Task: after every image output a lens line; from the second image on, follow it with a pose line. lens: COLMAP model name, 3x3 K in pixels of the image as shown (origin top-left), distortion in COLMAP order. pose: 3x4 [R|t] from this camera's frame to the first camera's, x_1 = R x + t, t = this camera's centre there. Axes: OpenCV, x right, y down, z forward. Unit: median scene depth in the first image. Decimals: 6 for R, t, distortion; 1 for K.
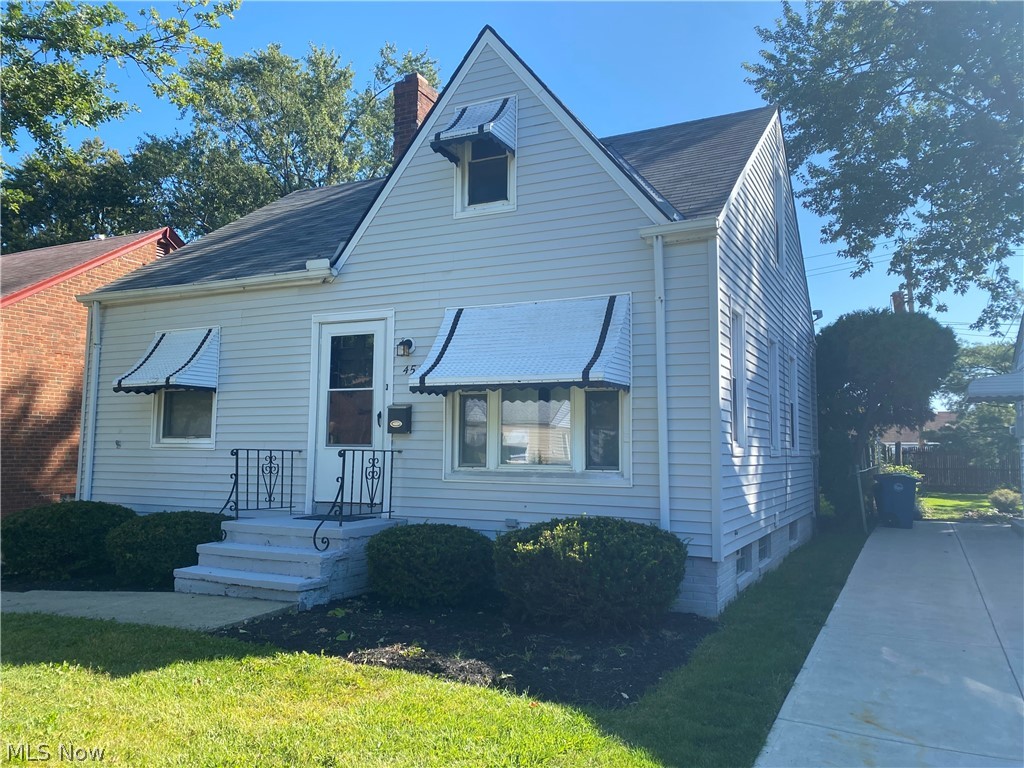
lens RADIAL K [[786.8, 0, 511.8], [0, 786.8, 372.1], [0, 0, 1]] dist [0.100475, -0.134264]
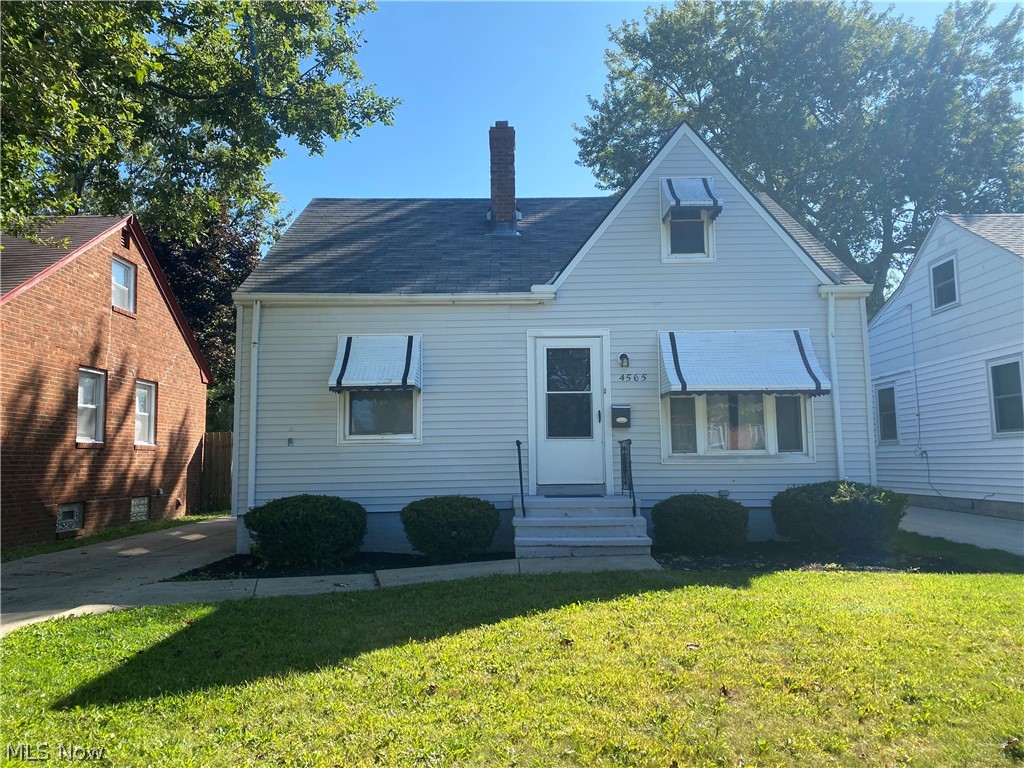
lens RADIAL K [[786.8, 0, 511.8], [0, 786.8, 372.1], [0, 0, 1]] dist [0.100475, -0.134264]
pose [[0.894875, 0.027300, 0.445482, -0.824831], [-0.023229, 0.999624, -0.014597, 0.010184], [-0.445713, 0.002715, 0.895172, -0.054842]]
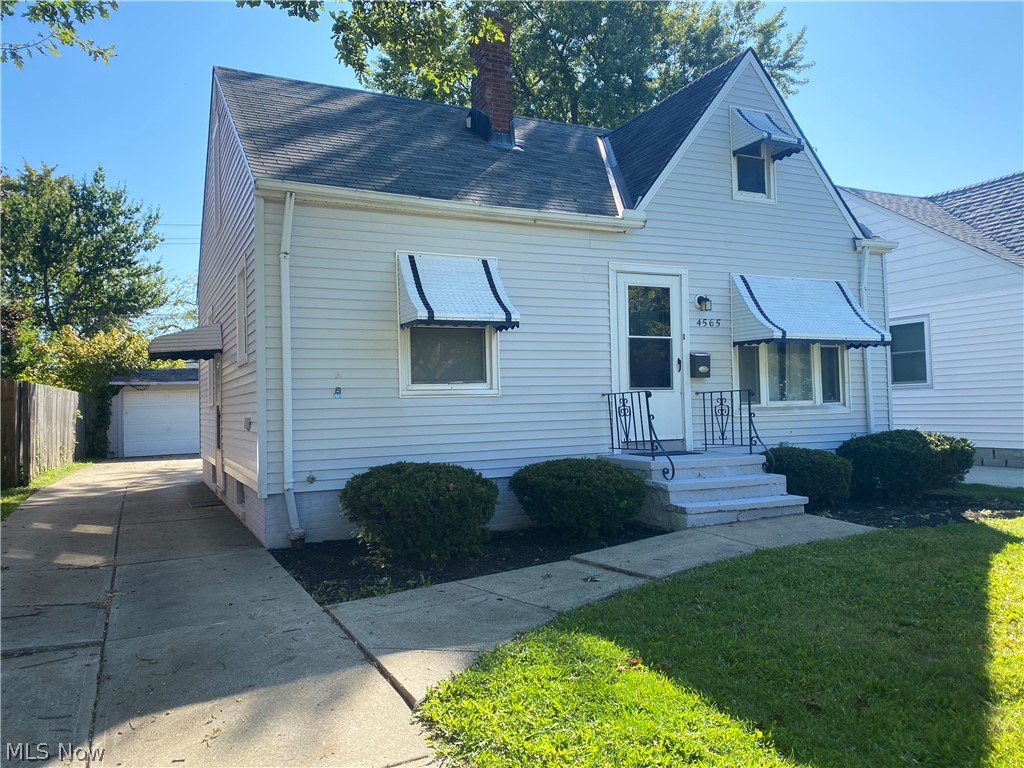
lens RADIAL K [[782.9, 0, 507.3], [0, 782.9, 378.7], [0, 0, 1]] dist [0.040349, -0.044140]
pose [[0.617104, 0.002485, 0.786878, -1.160867], [-0.051889, 0.997947, 0.037543, 0.048308], [-0.785169, -0.063998, 0.615965, 0.487432]]
